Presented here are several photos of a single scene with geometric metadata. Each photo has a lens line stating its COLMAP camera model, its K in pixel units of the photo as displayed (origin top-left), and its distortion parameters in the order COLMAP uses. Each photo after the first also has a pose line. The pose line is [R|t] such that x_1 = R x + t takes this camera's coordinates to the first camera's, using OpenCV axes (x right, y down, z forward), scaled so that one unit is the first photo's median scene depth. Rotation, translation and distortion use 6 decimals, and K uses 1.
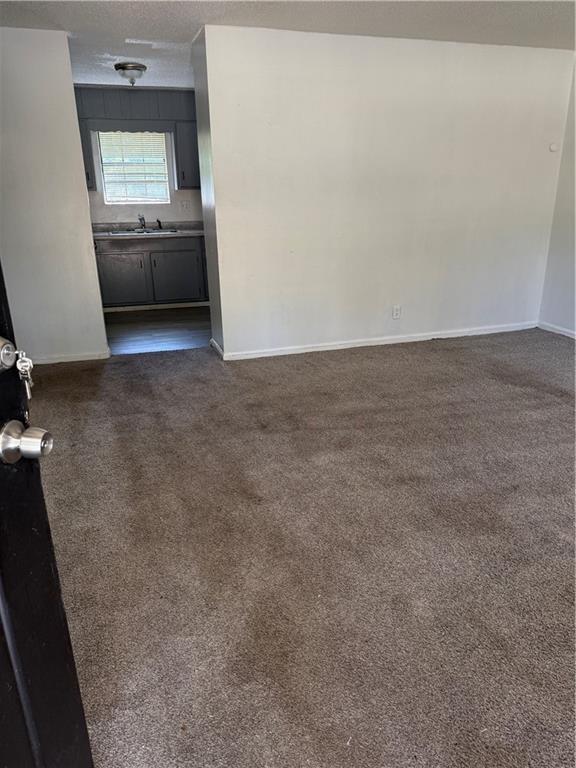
lens RADIAL K [[537.0, 0, 286.5], [0, 537.0, 380.7], [0, 0, 1]] dist [0.056462, -0.056087]
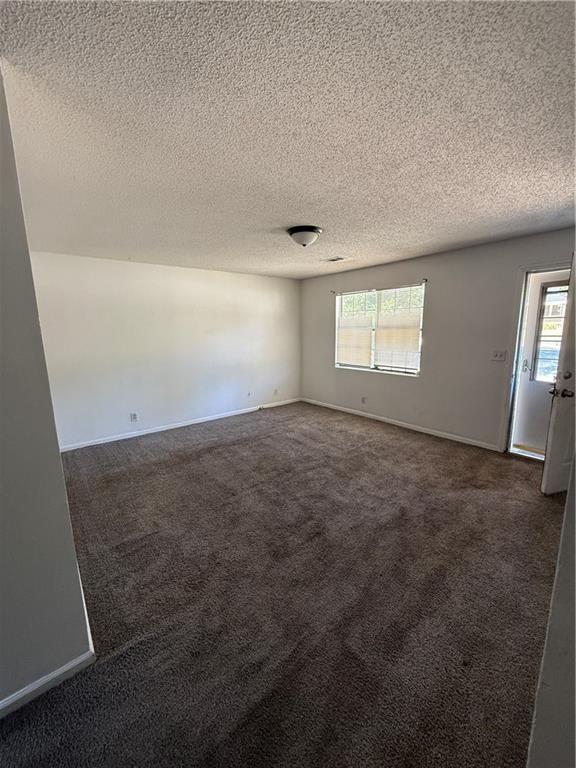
lens RADIAL K [[304.5, 0, 287.0], [0, 304.5, 379.4], [0, 0, 1]] dist [0.003152, 0.000456]
pose [[-0.365123, -0.139699, 0.920418, -0.599182], [0.325343, 0.907191, 0.266753, -0.439189], [-0.872260, 0.396849, -0.285786, 1.085679]]
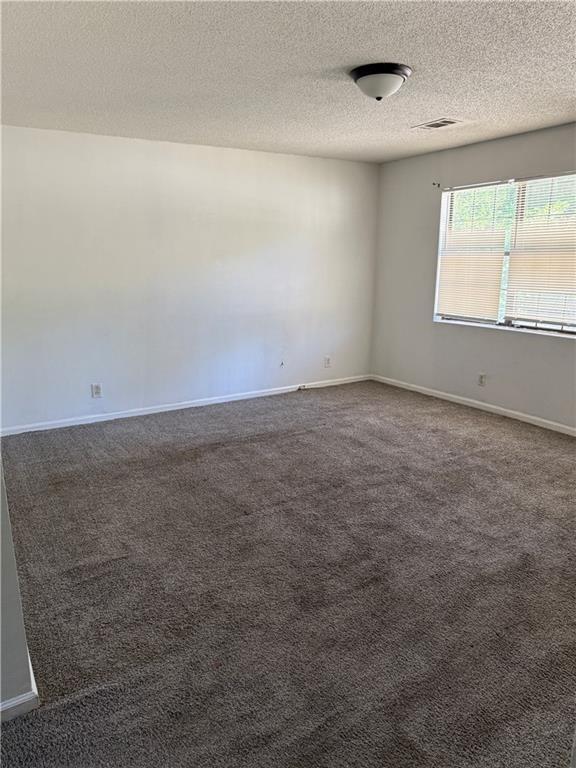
lens RADIAL K [[537.0, 0, 288.4], [0, 537.0, 380.3], [0, 0, 1]] dist [0.056462, -0.056087]
pose [[-0.240930, -0.206221, 0.948381, -0.669655], [0.325256, 0.903503, 0.279091, -0.417568], [-0.914419, 0.375707, -0.150606, 1.086871]]
